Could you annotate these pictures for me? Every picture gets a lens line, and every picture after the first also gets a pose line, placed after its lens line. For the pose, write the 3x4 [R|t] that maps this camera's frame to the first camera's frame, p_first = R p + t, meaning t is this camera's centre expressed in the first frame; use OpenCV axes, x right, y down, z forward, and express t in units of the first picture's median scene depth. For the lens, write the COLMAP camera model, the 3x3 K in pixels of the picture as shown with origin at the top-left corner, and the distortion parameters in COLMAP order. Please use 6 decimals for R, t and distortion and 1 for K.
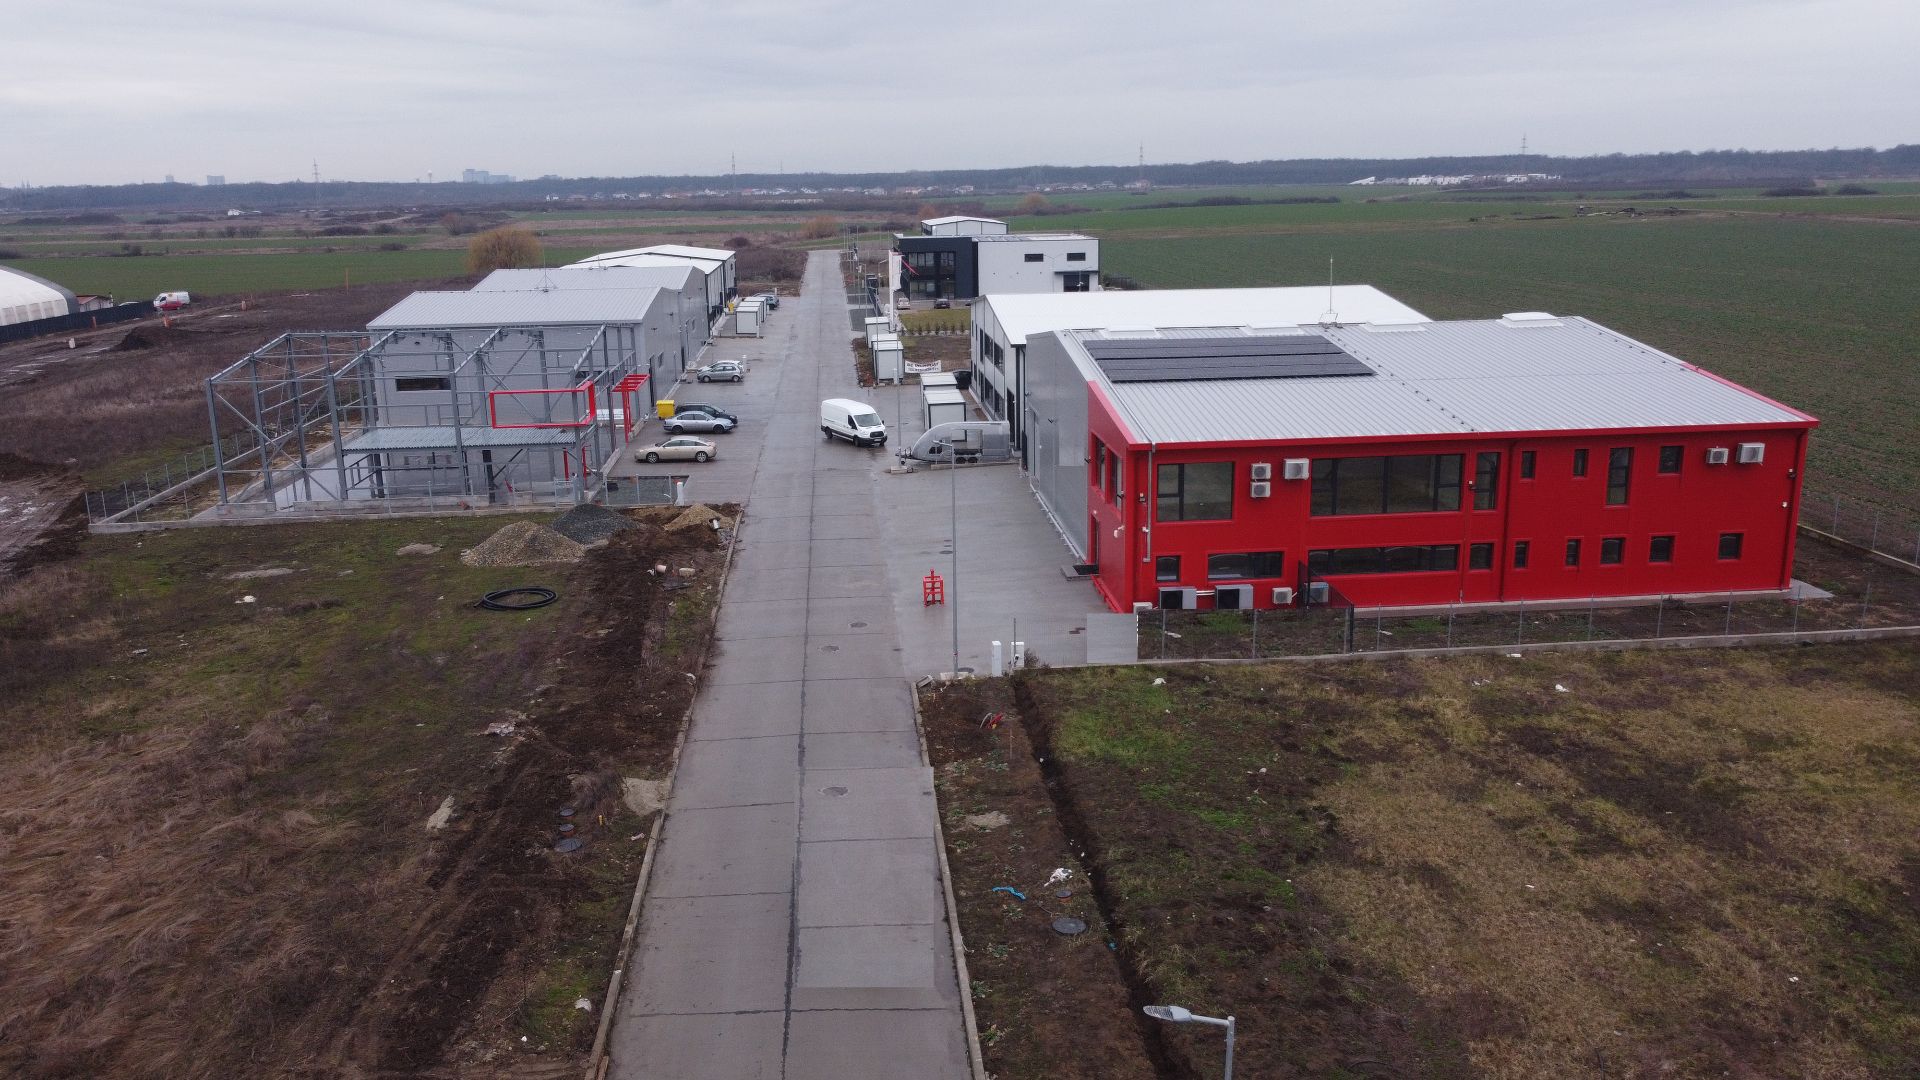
lens RADIAL K [[1455.8, 0, 960.0], [0, 1455.8, 540.0], [0, 0, 1]] dist [-0.007228, -0.008946]
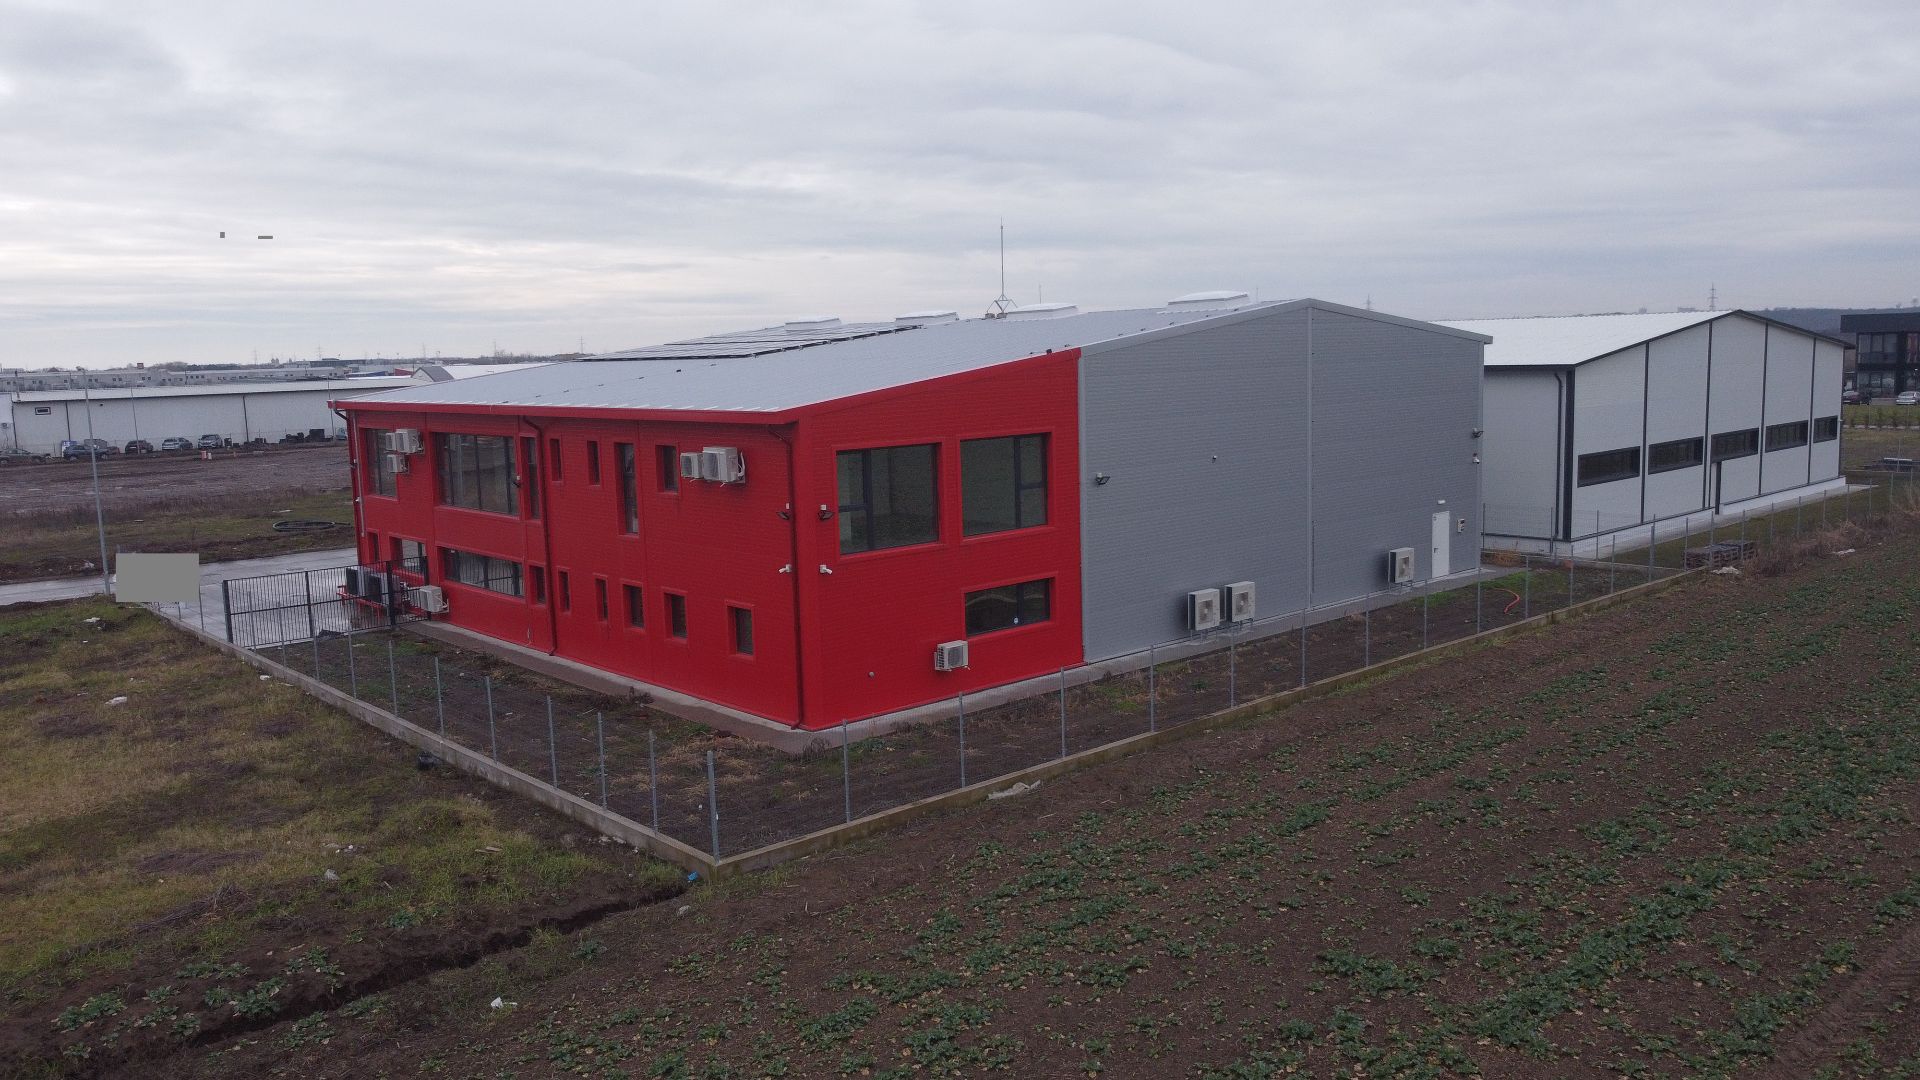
lens RADIAL K [[1455.8, 0, 960.0], [0, 1455.8, 540.0], [0, 0, 1]] dist [-0.007228, -0.008946]
pose [[0.594173, 0.102076, -0.797834, 1.080334], [-0.172888, 0.984938, -0.002741, -0.045586], [0.785537, 0.139565, 0.602872, 0.750890]]
